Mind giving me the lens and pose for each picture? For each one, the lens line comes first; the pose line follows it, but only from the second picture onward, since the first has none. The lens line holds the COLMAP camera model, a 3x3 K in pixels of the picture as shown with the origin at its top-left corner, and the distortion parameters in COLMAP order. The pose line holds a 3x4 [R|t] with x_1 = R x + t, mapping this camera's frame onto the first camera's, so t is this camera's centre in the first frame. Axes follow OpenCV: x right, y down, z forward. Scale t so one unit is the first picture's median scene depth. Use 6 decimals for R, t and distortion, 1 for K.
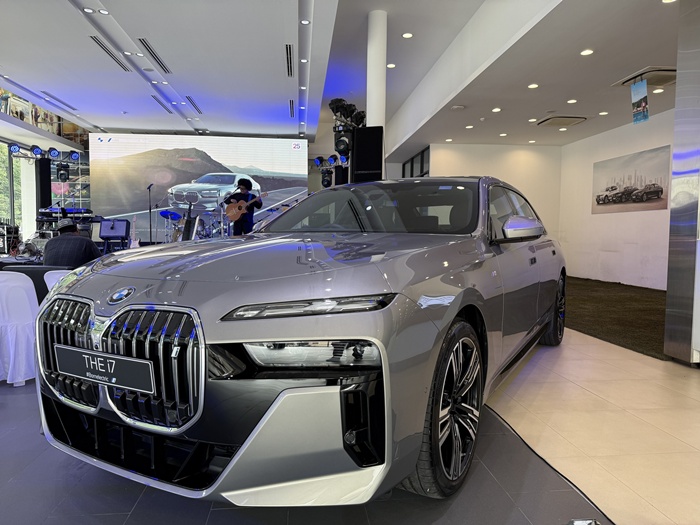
lens RADIAL K [[504.2, 0, 349.9], [0, 504.2, 263.7], [0, 0, 1]] dist [-0.014414, -0.007567]
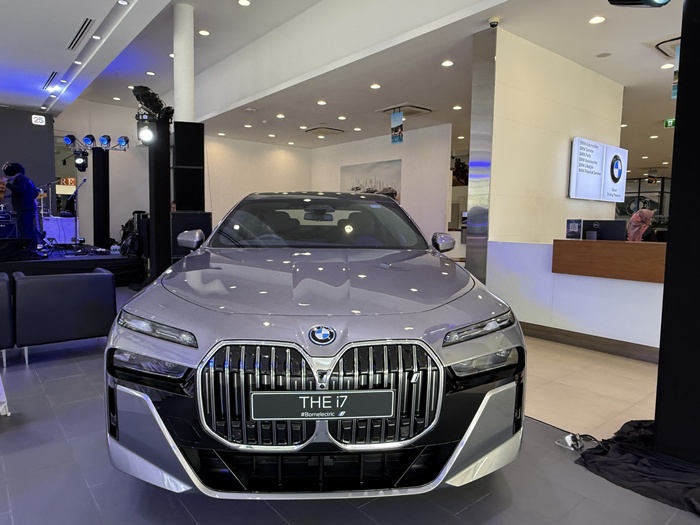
lens RADIAL K [[465.5, 0, 349.6], [0, 465.5, 263.1], [0, 0, 1]] dist [-0.021609, -0.006995]
pose [[0.833969, -0.039641, 0.550385, -0.190710], [0.014586, 0.998651, 0.049825, -0.027058], [-0.551618, -0.033524, 0.833423, 0.032517]]
